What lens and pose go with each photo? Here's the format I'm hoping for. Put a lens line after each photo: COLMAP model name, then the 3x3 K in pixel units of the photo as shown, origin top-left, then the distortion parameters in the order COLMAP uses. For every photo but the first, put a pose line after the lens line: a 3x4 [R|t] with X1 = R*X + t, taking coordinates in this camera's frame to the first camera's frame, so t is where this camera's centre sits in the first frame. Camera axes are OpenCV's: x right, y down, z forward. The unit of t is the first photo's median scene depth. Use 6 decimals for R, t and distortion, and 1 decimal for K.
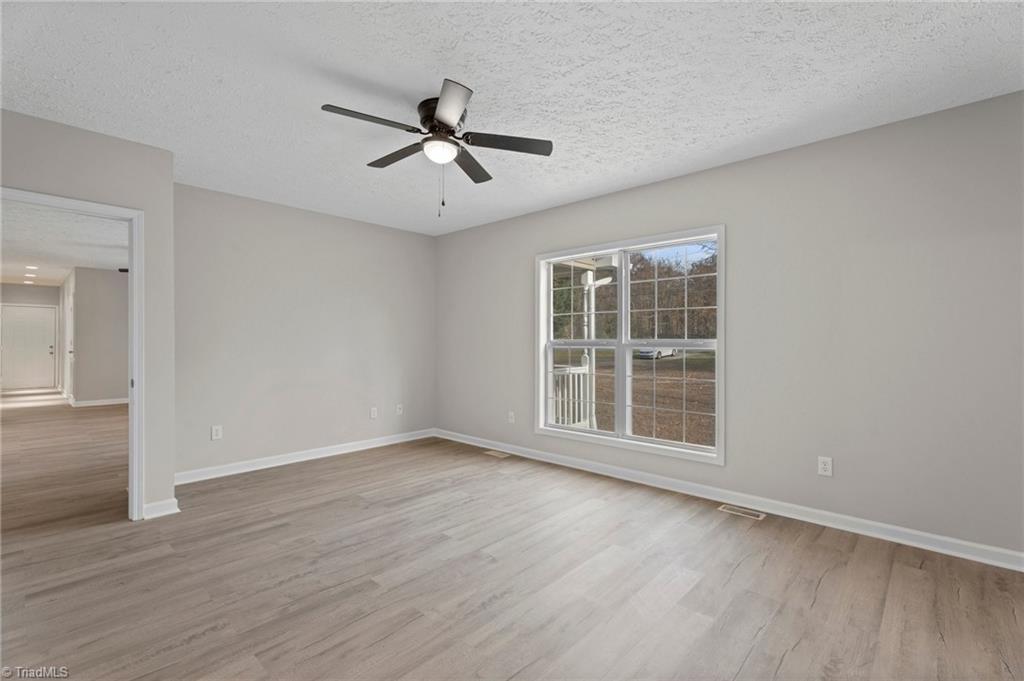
lens RADIAL K [[458.8, 0, 505.4], [0, 458.8, 348.1], [0, 0, 1]] dist [0.001431, -0.002118]
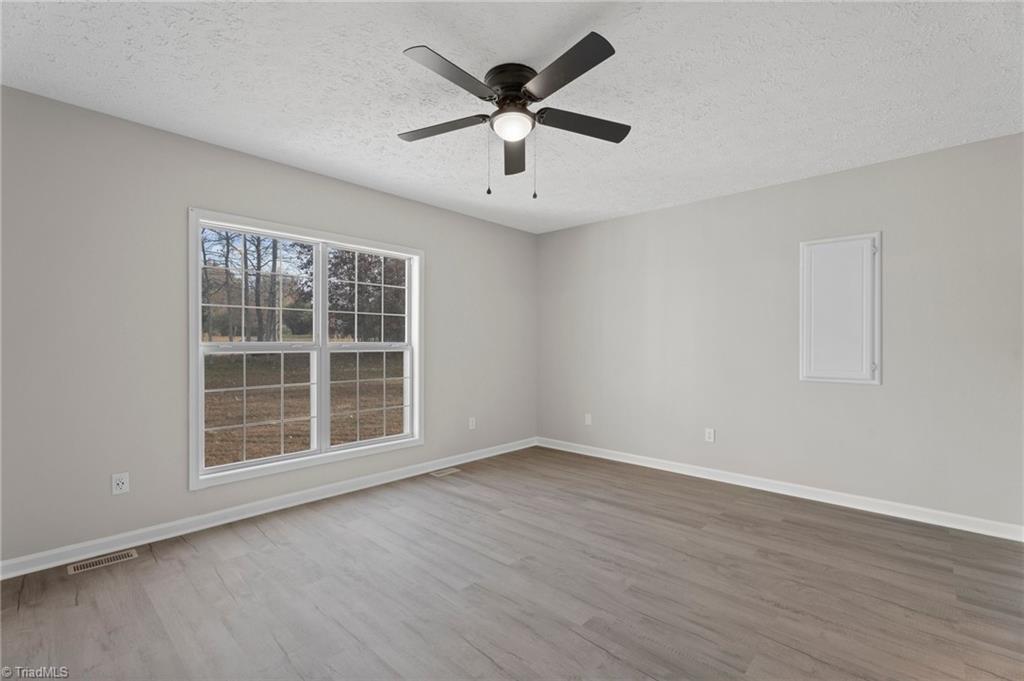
lens RADIAL K [[458.8, 0, 518.4], [0, 458.8, 337.4], [0, 0, 1]] dist [0.001431, -0.002118]
pose [[-0.029511, 0.018927, 0.999385, -0.803980], [0.014911, 0.999718, -0.018493, -0.005124], [-0.999453, 0.014356, -0.029785, 0.803240]]
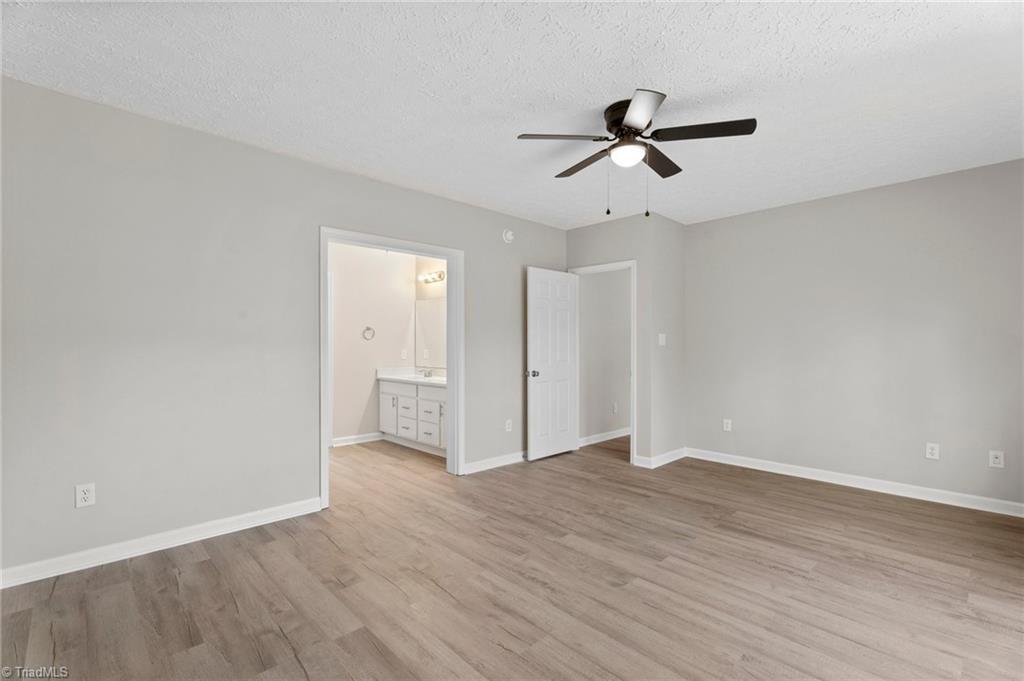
lens RADIAL K [[458.8, 0, 500.9], [0, 458.8, 343.4], [0, 0, 1]] dist [0.001431, -0.002118]
pose [[-0.072090, -0.005263, -0.997384, 0.690062], [-0.018211, 0.999826, -0.003960, -0.006057], [0.997232, 0.017877, -0.072173, 0.634477]]
